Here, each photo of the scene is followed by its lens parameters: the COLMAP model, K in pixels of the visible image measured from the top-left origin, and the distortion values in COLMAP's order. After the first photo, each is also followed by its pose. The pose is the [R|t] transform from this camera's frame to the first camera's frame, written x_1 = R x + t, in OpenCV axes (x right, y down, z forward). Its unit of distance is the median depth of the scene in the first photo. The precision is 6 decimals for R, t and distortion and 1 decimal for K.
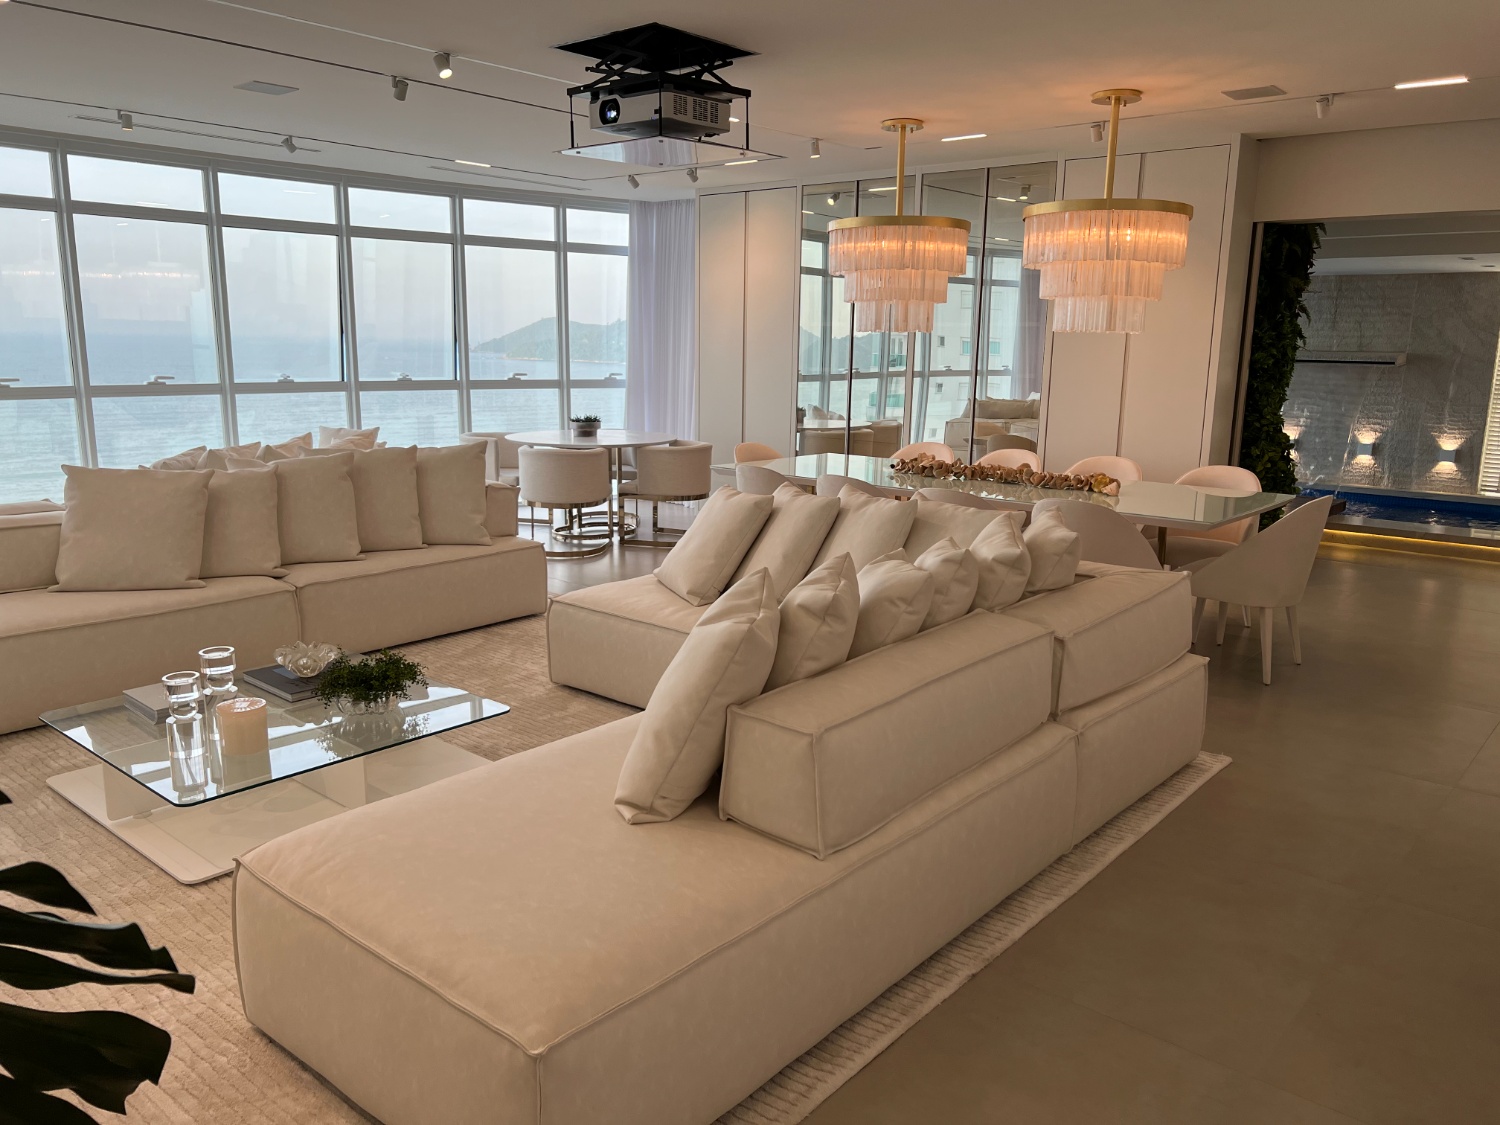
lens RADIAL K [[1127.6, 0, 748.4], [0, 1127.6, 567.5], [0, 0, 1]] dist [0.032405, -0.027097]
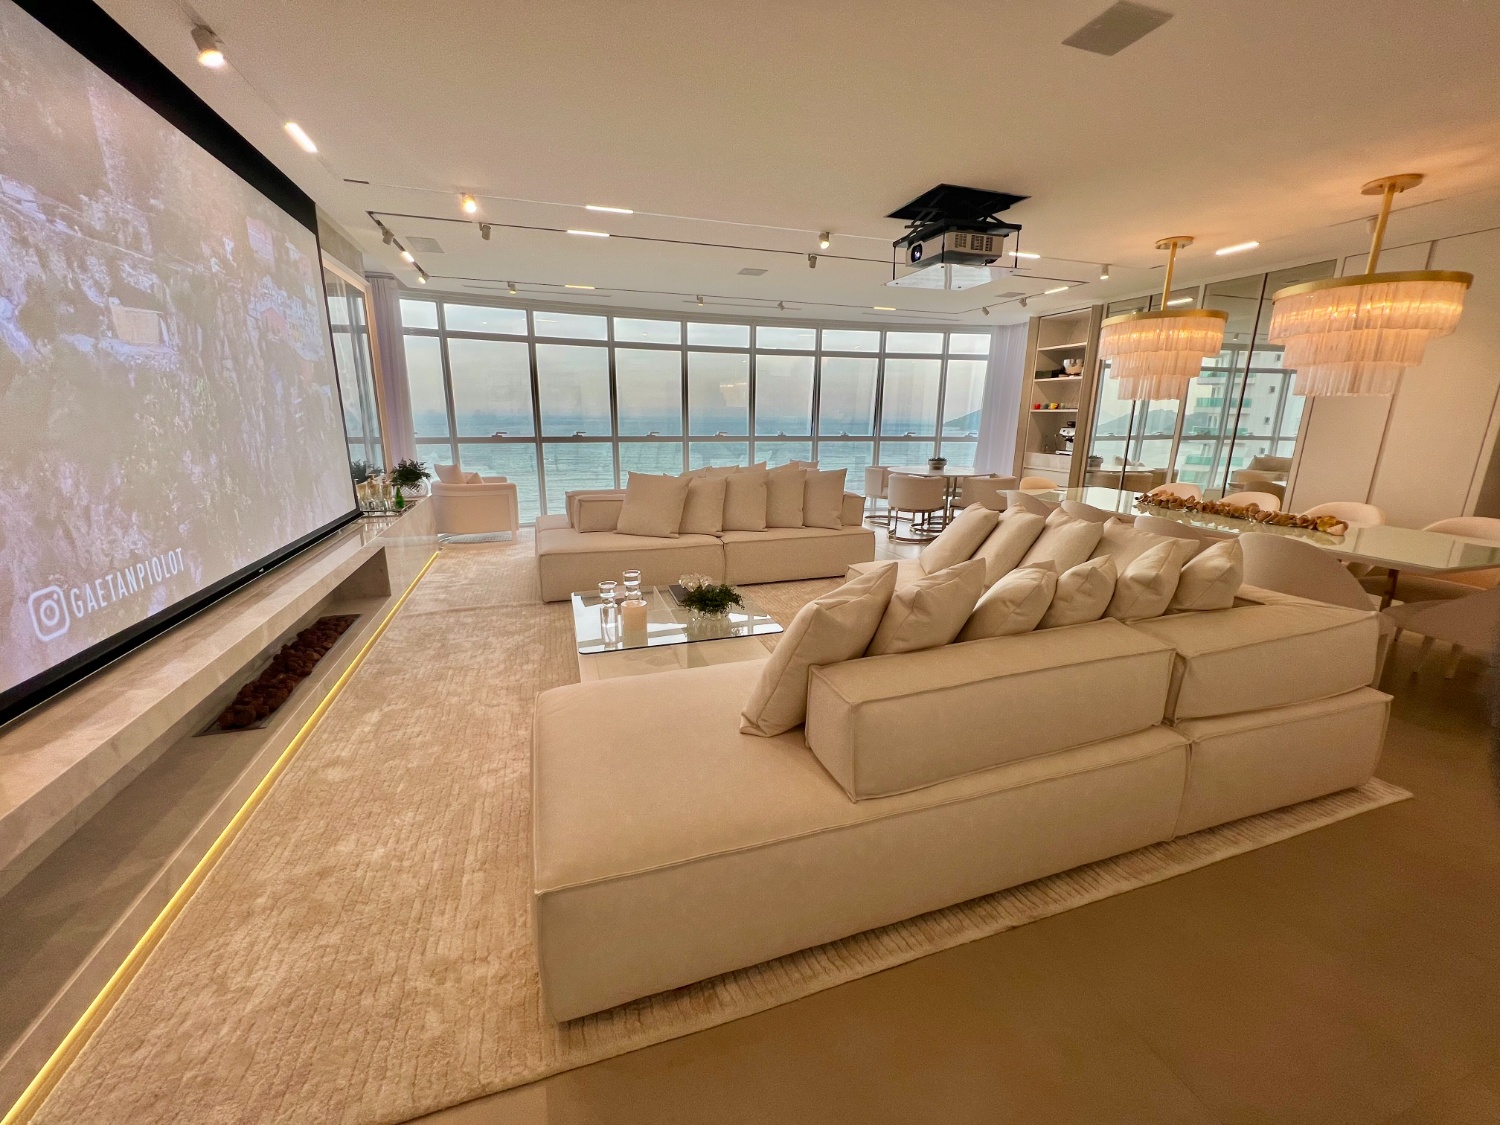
lens RADIAL K [[600.4, 0, 749.2], [0, 600.4, 559.9], [0, 0, 1]] dist [-0.003668, 0.001243]
pose [[0.859169, 0.114508, -0.498716, 0.150505], [-0.098811, 0.993422, 0.057867, -0.018654], [0.502062, -0.000439, 0.864832, 0.211861]]
